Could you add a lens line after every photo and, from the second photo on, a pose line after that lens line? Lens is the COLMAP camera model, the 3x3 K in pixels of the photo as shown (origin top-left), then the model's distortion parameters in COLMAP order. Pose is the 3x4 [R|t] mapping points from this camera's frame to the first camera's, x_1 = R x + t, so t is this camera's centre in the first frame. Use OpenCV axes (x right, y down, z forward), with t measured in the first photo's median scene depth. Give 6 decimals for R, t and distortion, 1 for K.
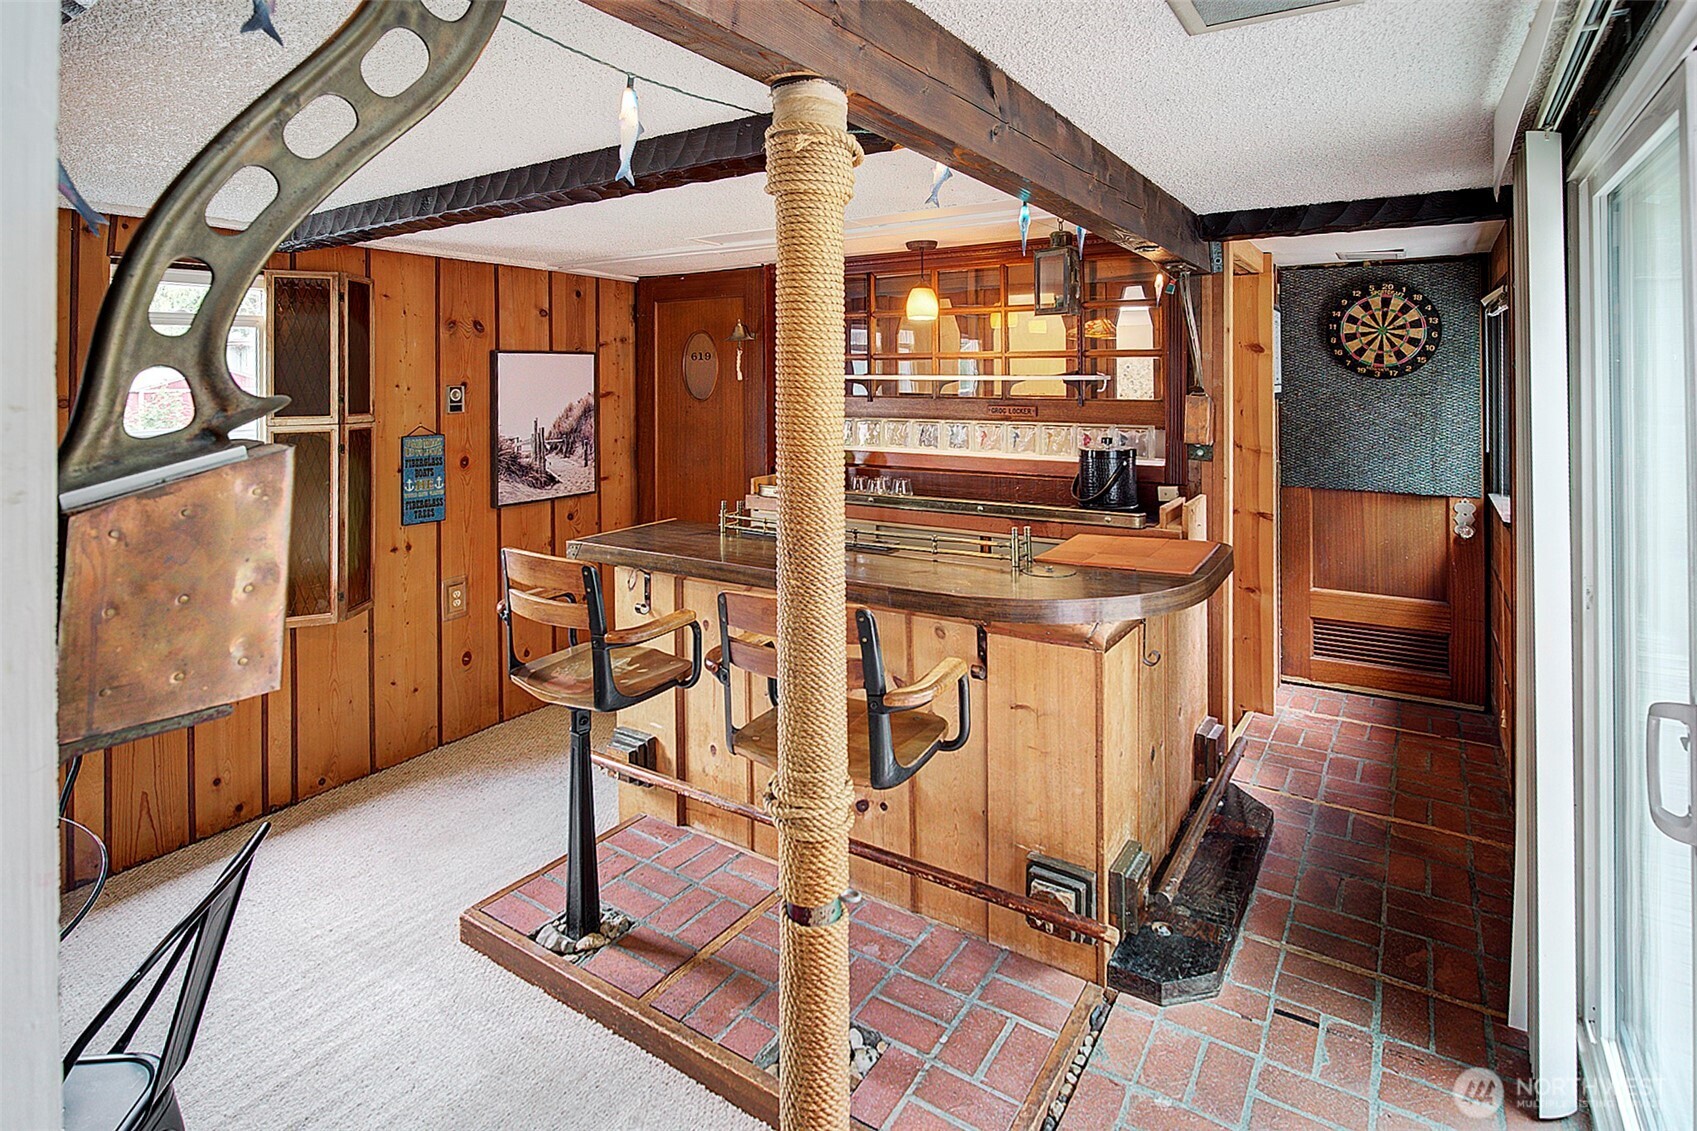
lens RADIAL K [[921.8, 0, 804.3], [0, 921.8, 376.5], [0, 0, 1]] dist [-0.005950, -0.000448]
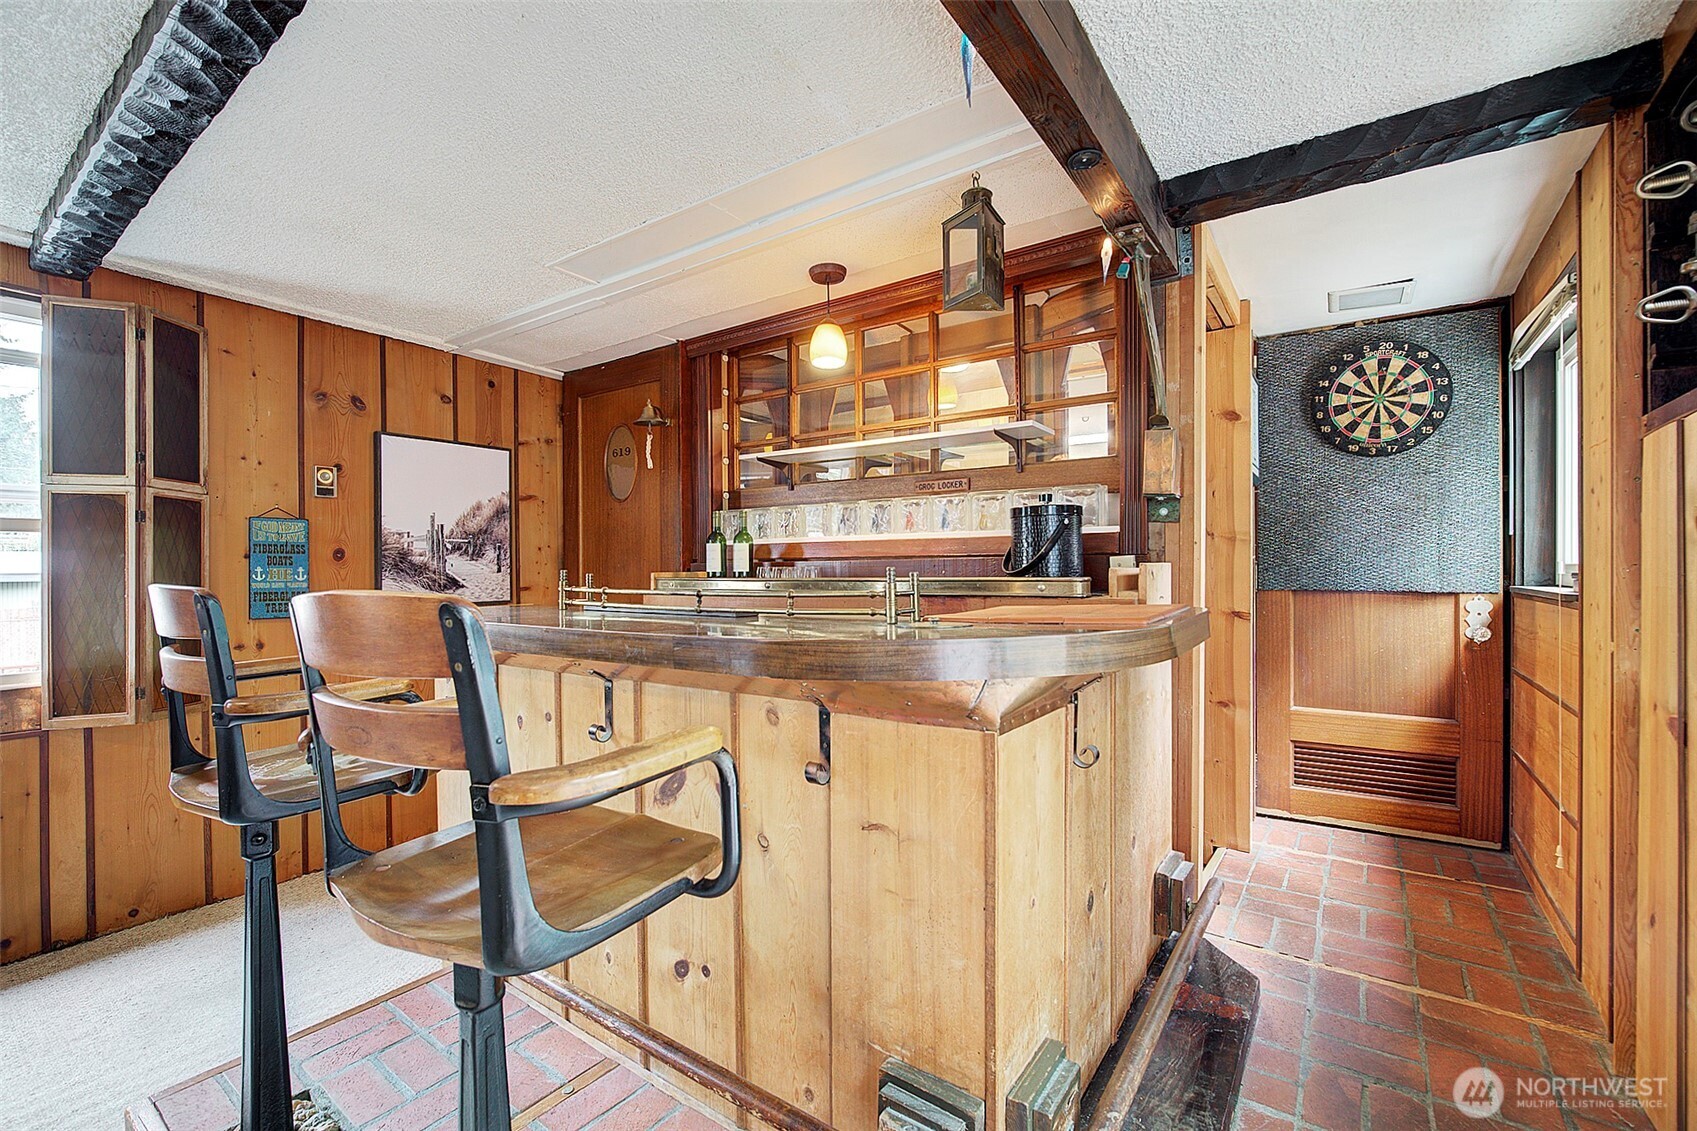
lens RADIAL K [[737.2, 0, 848.5], [0, 737.2, 569.5], [0, 0, 1]] dist [-0.011224, 0.000175]
pose [[0.999922, 0.011570, -0.004654, 0.145405], [-0.011645, 0.999797, -0.016463, 0.127717], [0.004463, 0.016516, 0.999854, 0.329036]]
